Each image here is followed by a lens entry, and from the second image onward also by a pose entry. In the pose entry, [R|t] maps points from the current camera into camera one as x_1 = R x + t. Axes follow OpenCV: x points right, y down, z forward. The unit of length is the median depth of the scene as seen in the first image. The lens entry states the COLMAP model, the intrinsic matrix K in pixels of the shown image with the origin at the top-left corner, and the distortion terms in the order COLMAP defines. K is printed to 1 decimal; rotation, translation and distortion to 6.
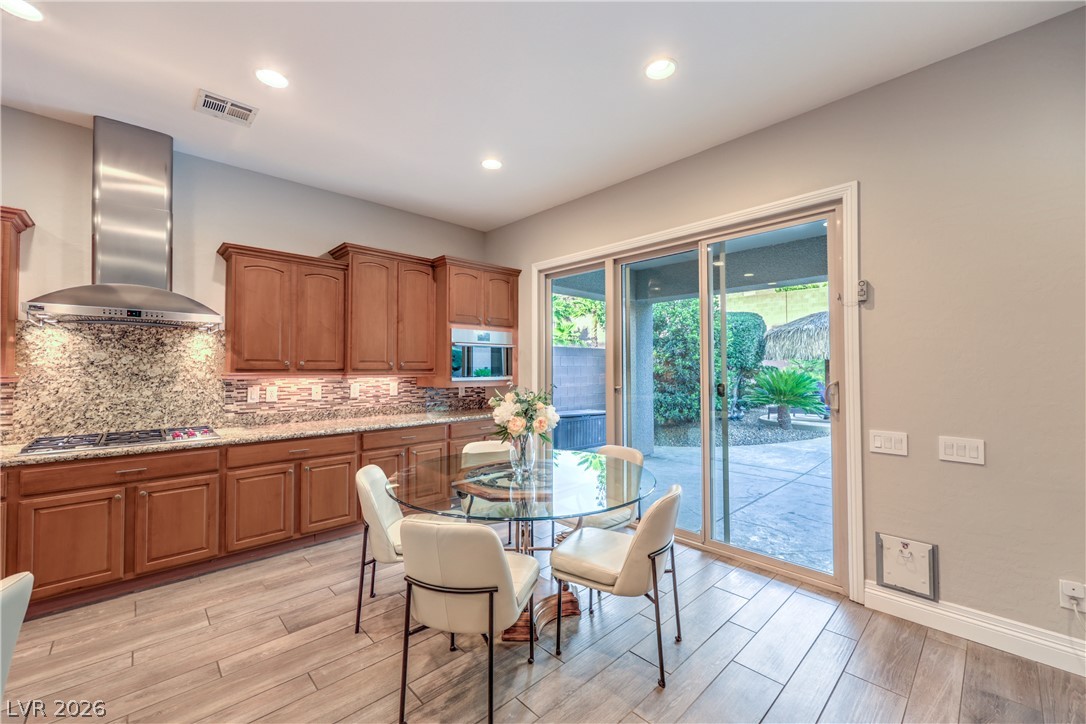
lens RADIAL K [[436.1, 0, 548.1], [0, 436.1, 357.8], [0, 0, 1]] dist [-0.000261, 0.000070]
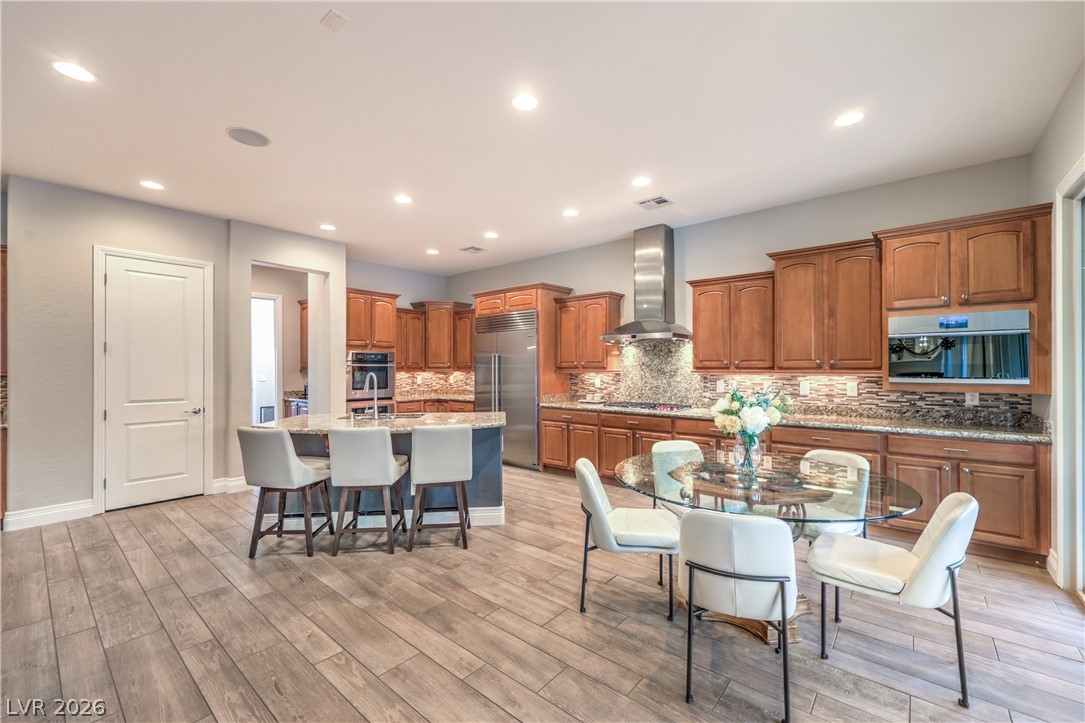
lens RADIAL K [[442.5, 0, 541.2], [0, 442.5, 368.7], [0, 0, 1]] dist [-0.000304, 0.000158]
pose [[0.100108, 0.003951, -0.994969, 0.735237], [0.025151, 0.999663, 0.006500, 0.009292], [0.994659, -0.025676, 0.099975, 0.373962]]
